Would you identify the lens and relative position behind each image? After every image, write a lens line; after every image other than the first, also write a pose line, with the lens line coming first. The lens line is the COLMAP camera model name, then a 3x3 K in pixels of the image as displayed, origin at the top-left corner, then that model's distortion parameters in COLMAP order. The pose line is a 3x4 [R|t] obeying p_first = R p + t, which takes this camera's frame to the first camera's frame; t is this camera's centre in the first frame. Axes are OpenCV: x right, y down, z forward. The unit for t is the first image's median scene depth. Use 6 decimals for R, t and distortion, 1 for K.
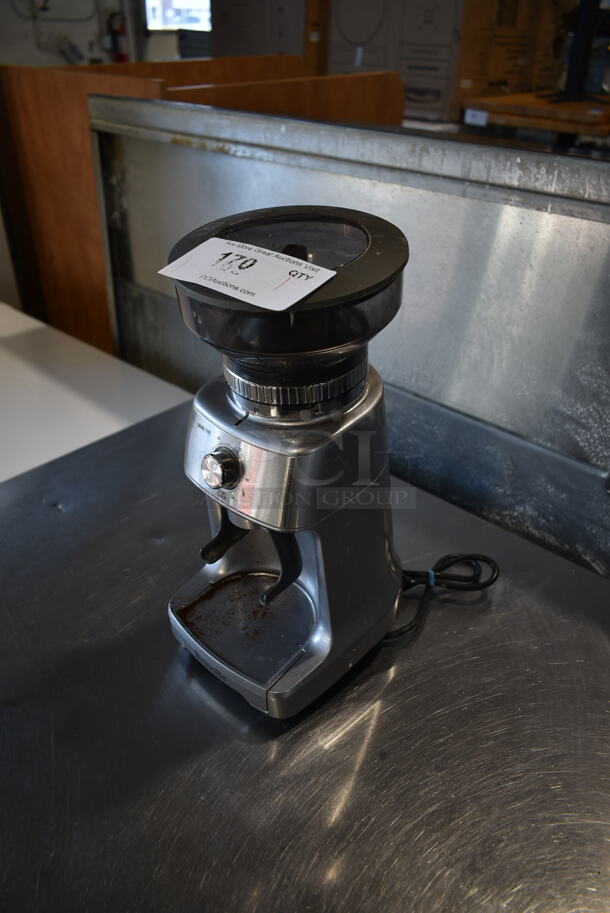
lens RADIAL K [[693.4, 0, 302.3], [0, 693.4, 455.3], [0, 0, 1]] dist [-0.006892, -0.000334]
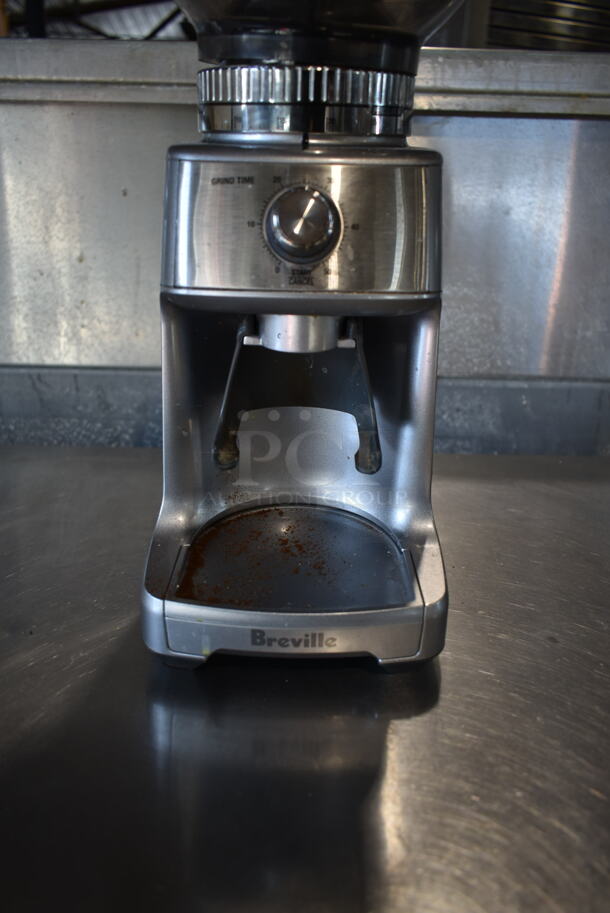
lens RADIAL K [[693.4, 0, 302.3], [0, 693.4, 455.3], [0, 0, 1]] dist [-0.006892, -0.000334]
pose [[0.727848, -0.211524, 0.652299, -0.349531], [0.352876, 0.931156, -0.091796, 0.165697], [-0.587976, 0.296994, 0.752382, 0.395250]]
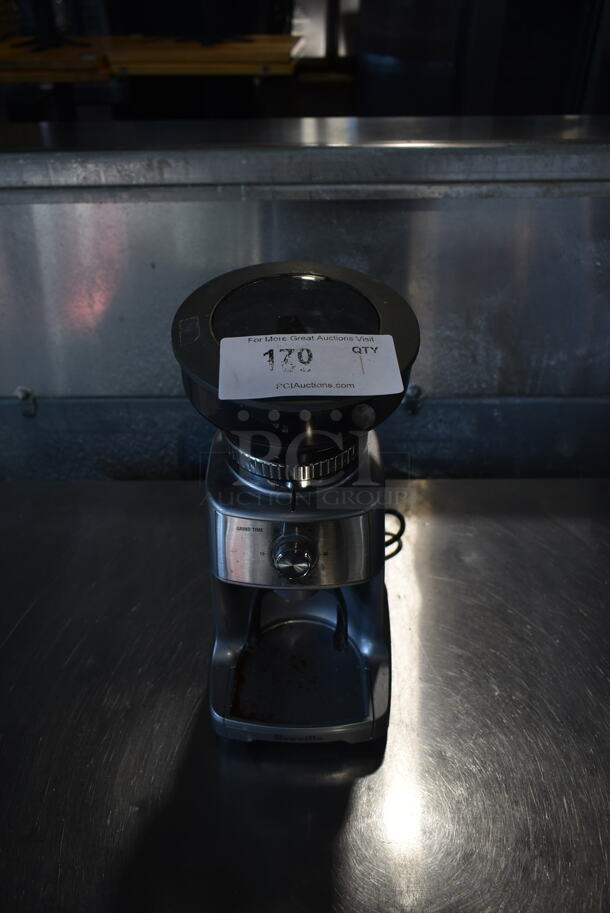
lens RADIAL K [[693.4, 0, 302.3], [0, 693.4, 455.3], [0, 0, 1]] dist [-0.006892, -0.000334]
pose [[0.744390, -0.423924, 0.515919, -0.351991], [0.380787, 0.904182, 0.193539, -0.187489], [-0.548530, 0.052387, 0.834488, 0.113326]]
